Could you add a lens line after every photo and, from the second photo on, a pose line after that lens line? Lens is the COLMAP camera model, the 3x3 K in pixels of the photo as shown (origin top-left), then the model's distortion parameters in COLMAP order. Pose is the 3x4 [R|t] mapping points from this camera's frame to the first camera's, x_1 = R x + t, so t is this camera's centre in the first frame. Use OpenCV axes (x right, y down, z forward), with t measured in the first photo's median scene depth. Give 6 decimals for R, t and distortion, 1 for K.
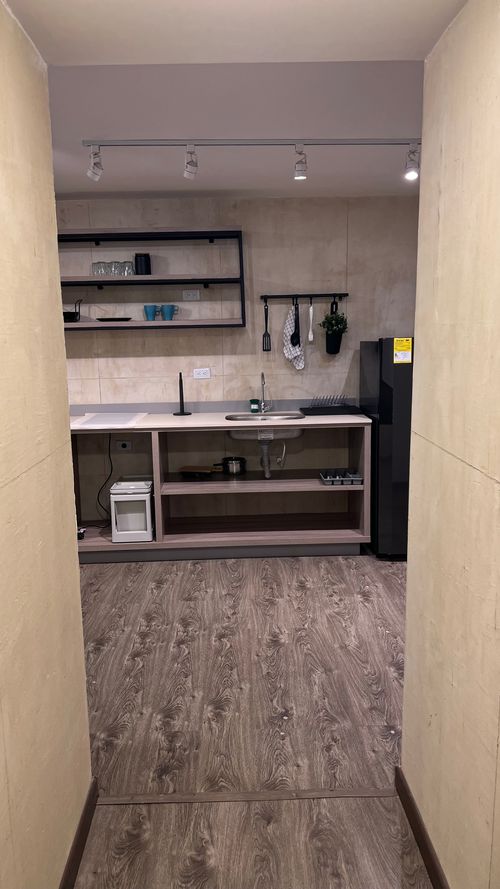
lens RADIAL K [[671.8, 0, 249.5], [0, 671.8, 448.0], [0, 0, 1]] dist [0.102763, -0.000333]
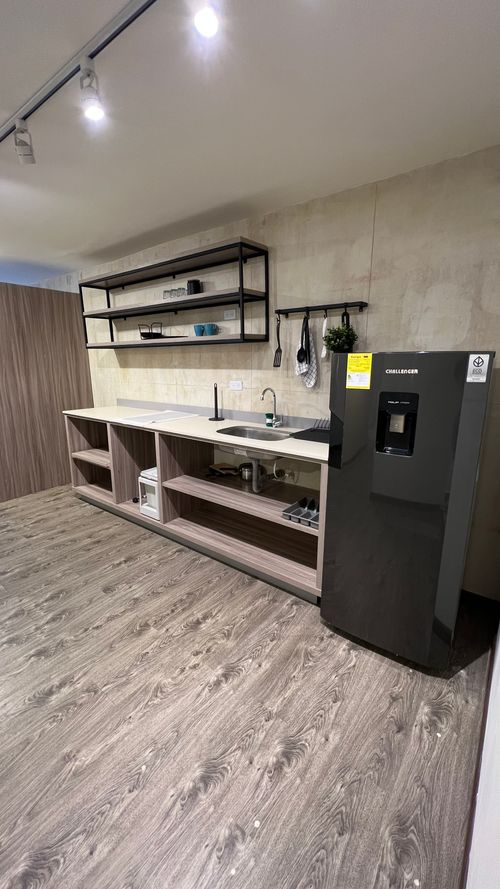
lens RADIAL K [[356.6, 0, 251.3], [0, 356.6, 441.6], [0, 0, 1]] dist [0.001192, 0.000267]
pose [[0.777856, 0.161301, -0.607389, 0.335403], [-0.126486, 0.986905, 0.100102, -0.083764], [0.615582, -0.001038, 0.788072, 0.565692]]
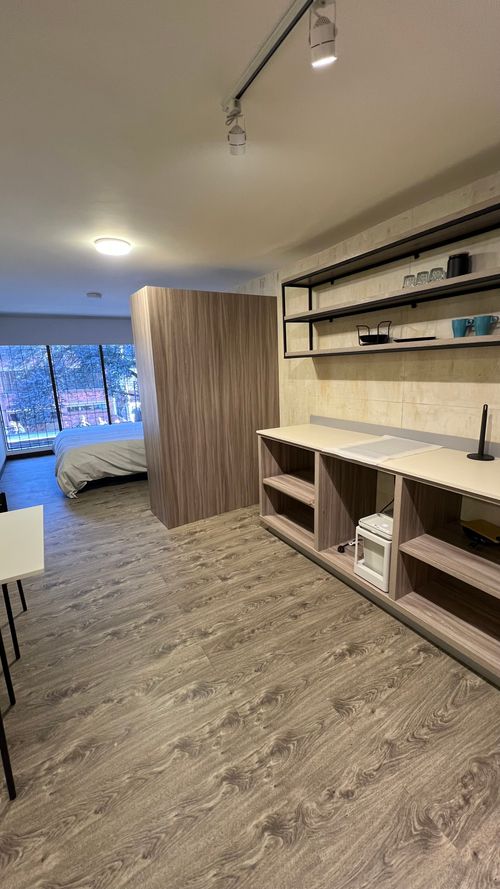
lens RADIAL K [[356.6, 0, 251.3], [0, 356.6, 441.6], [0, 0, 1]] dist [0.001192, 0.000267]
pose [[0.485453, 0.191008, -0.853142, 0.124503], [-0.128426, 0.980836, 0.146520, -0.097506], [0.864779, 0.038437, 0.500680, 0.574596]]
